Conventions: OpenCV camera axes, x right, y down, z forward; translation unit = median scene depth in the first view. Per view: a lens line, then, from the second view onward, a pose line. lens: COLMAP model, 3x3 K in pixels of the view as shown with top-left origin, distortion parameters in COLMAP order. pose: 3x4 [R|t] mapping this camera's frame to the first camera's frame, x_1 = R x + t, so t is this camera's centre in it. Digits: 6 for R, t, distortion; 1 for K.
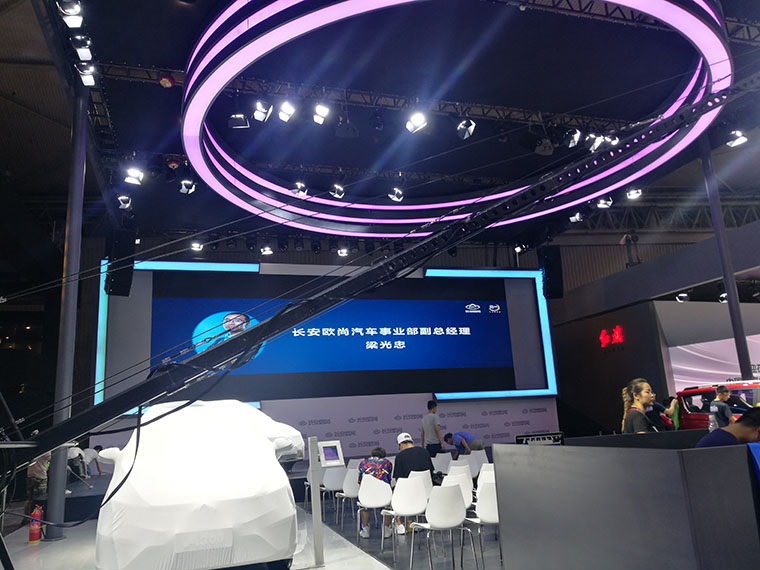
lens RADIAL K [[592.0, 0, 380.0], [0, 592.0, 285.0], [0, 0, 1]] dist [-0.002867, 0.000241]
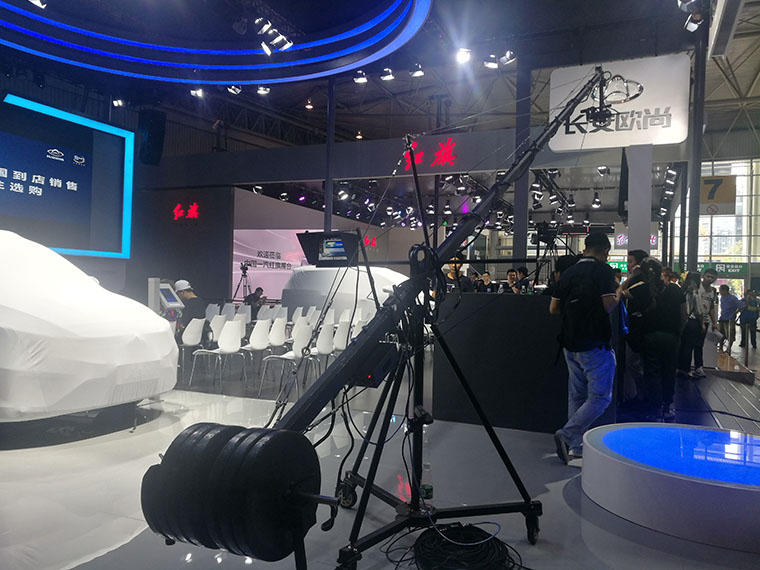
lens RADIAL K [[592.0, 0, 380.0], [0, 592.0, 285.0], [0, 0, 1]] dist [-0.002867, 0.000241]
pose [[0.654494, 0.076320, 0.752206, -0.183466], [-0.233005, 0.966829, 0.104642, 0.024038], [-0.719268, -0.243755, 0.650567, 0.029379]]
